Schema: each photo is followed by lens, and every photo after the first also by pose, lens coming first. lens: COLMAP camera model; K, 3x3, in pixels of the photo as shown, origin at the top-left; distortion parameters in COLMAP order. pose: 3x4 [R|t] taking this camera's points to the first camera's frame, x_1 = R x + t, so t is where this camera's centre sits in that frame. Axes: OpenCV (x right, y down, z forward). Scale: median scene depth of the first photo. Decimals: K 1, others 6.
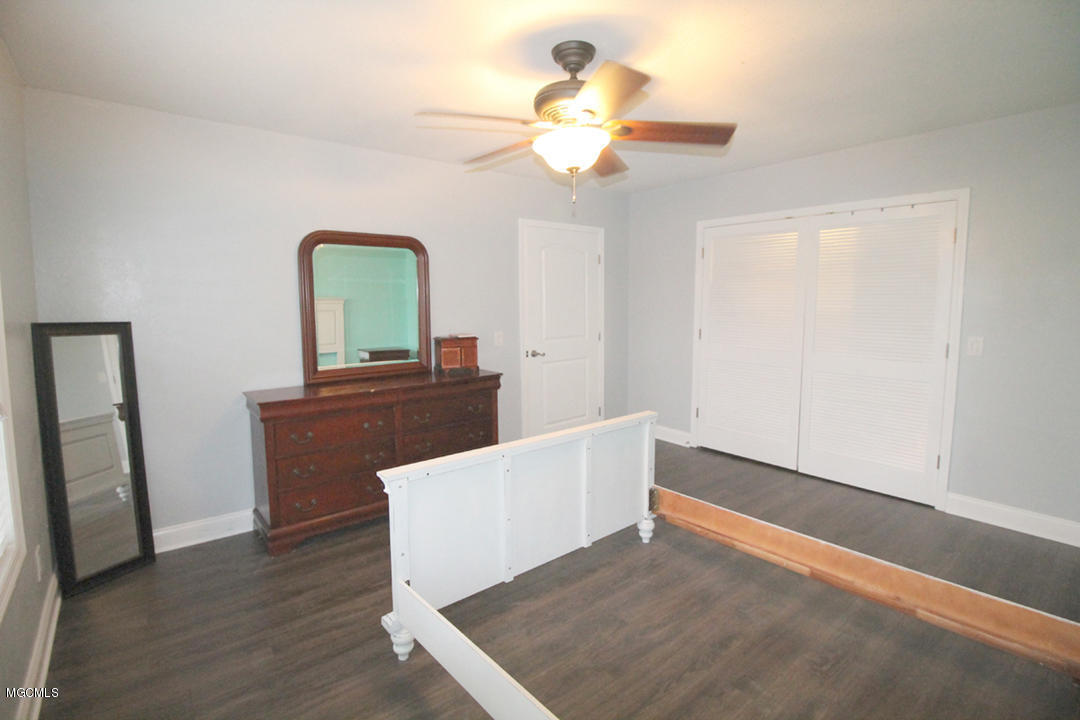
lens RADIAL K [[506.9, 0, 546.5], [0, 506.9, 347.2], [0, 0, 1]] dist [-0.021773, -0.000317]
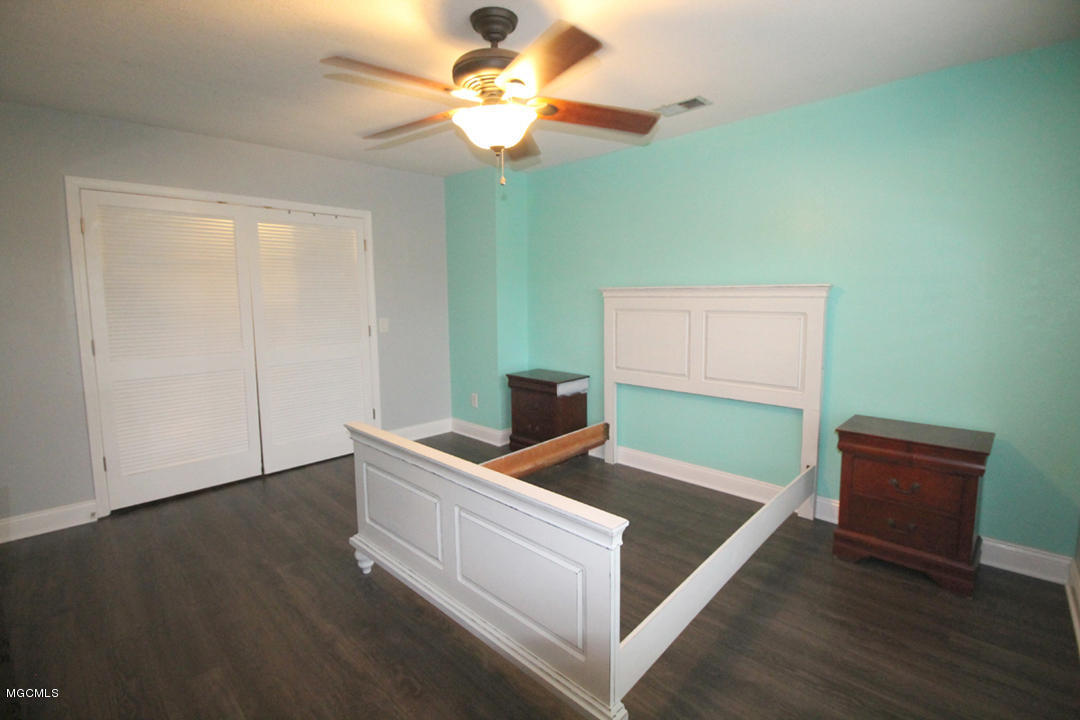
lens RADIAL K [[483.6, 0, 561.4], [0, 483.6, 341.0], [0, 0, 1]] dist [-0.018245, -0.000106]
pose [[-0.124964, -0.097265, 0.987382, -0.479927], [0.104976, 0.988301, 0.110642, -0.048192], [-0.986592, 0.117478, -0.113292, 0.561628]]
